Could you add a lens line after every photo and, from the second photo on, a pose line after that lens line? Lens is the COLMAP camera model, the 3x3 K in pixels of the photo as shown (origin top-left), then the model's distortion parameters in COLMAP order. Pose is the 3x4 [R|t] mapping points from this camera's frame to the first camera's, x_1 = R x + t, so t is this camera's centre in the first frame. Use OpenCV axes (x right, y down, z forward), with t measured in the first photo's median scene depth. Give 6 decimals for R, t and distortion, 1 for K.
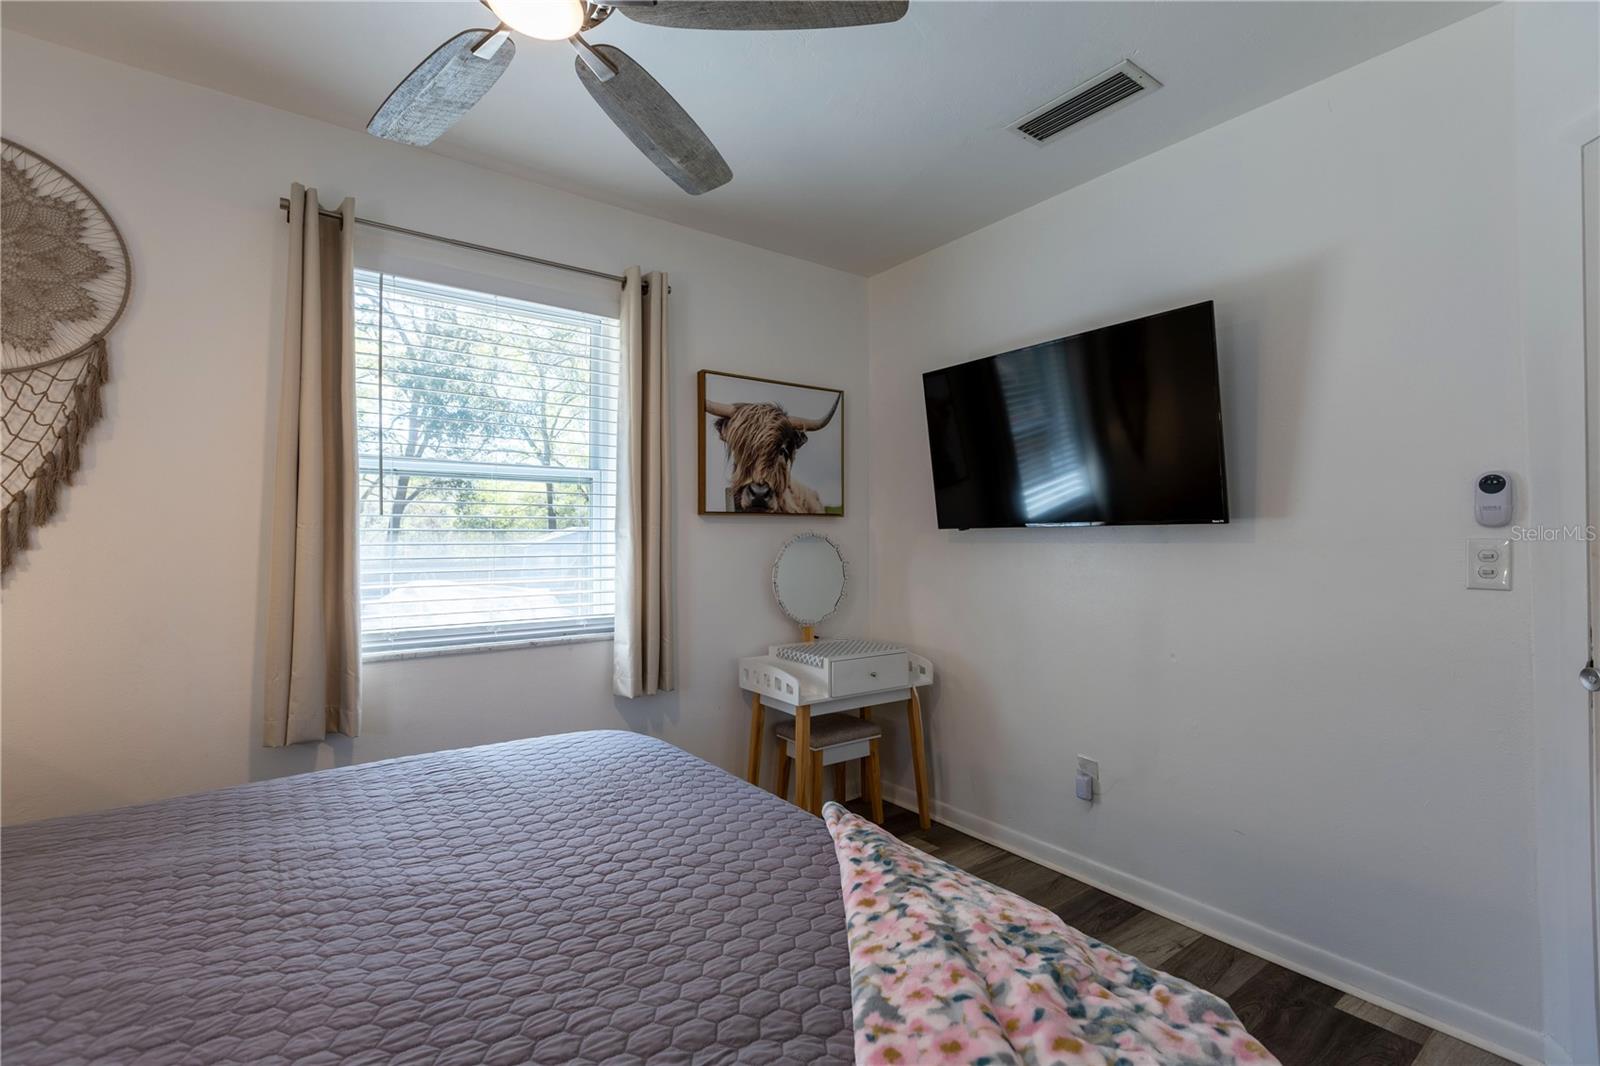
lens RADIAL K [[716.7, 0, 797.9], [0, 716.7, 531.3], [0, 0, 1]] dist [-0.002725, -0.000451]
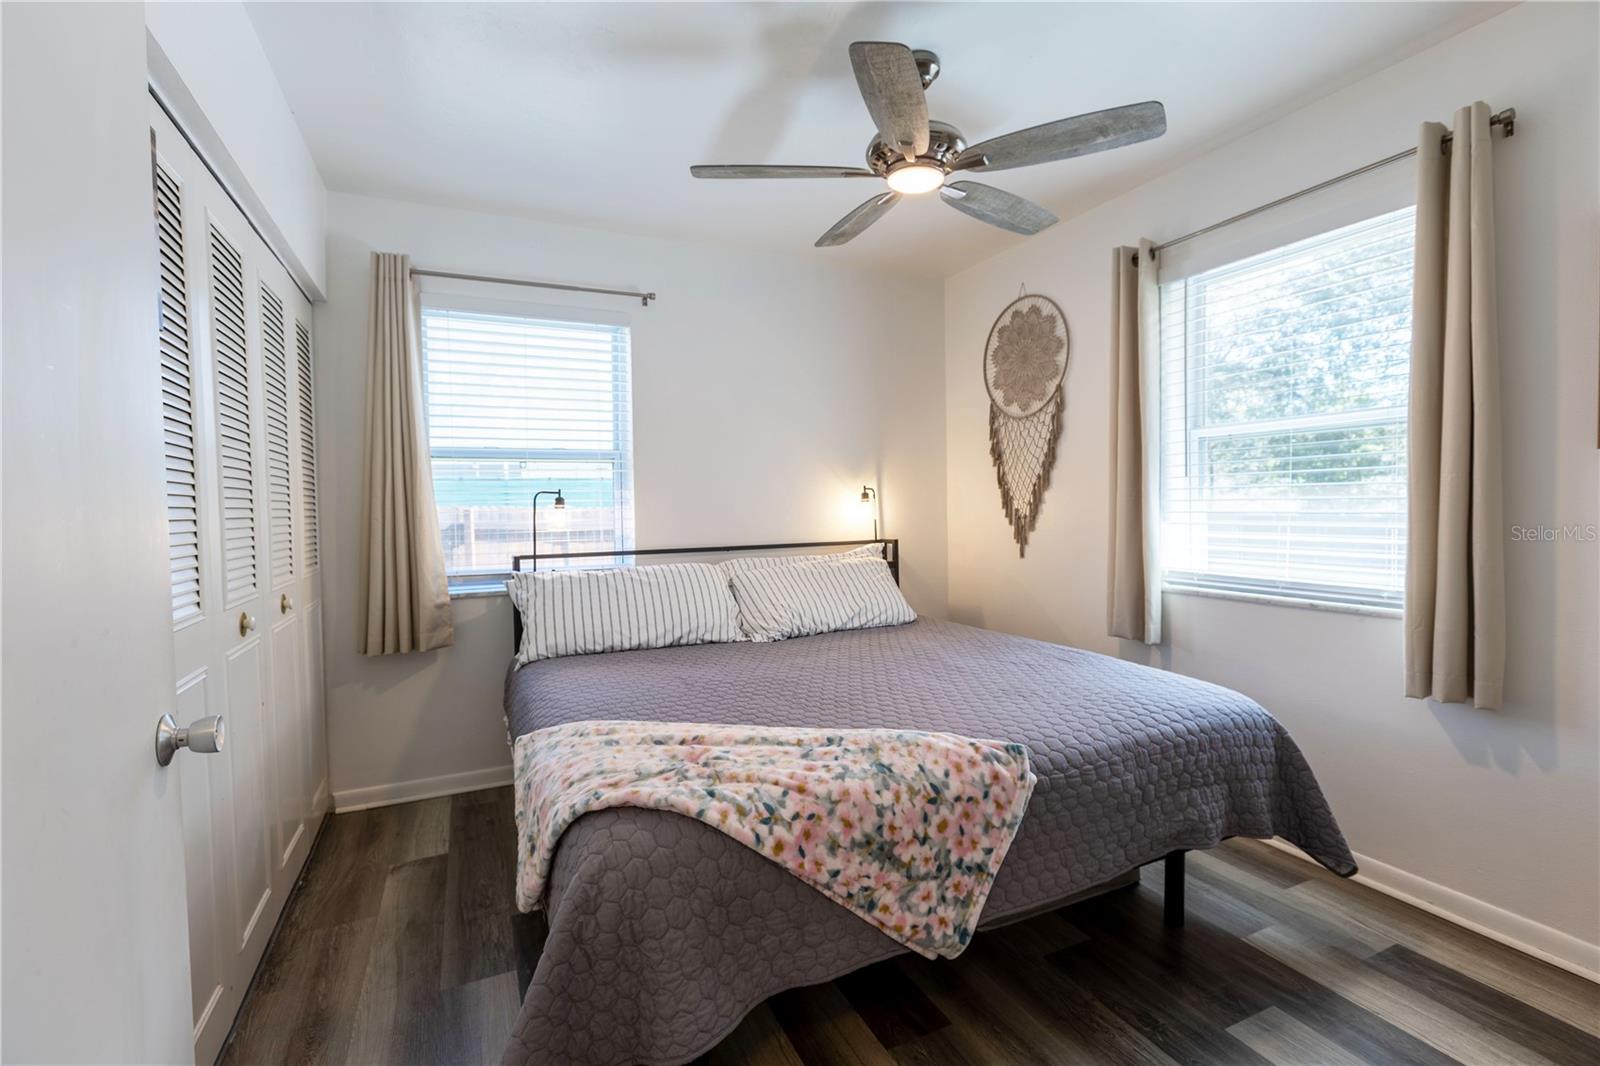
lens RADIAL K [[716.7, 0, 799.6], [0, 716.7, 530.4], [0, 0, 1]] dist [-0.002725, -0.000451]
pose [[-0.205712, 0.038605, -0.977851, 0.923723], [0.022358, 0.999146, 0.034742, 0.014888], [0.978357, -0.014716, -0.206400, 0.725891]]
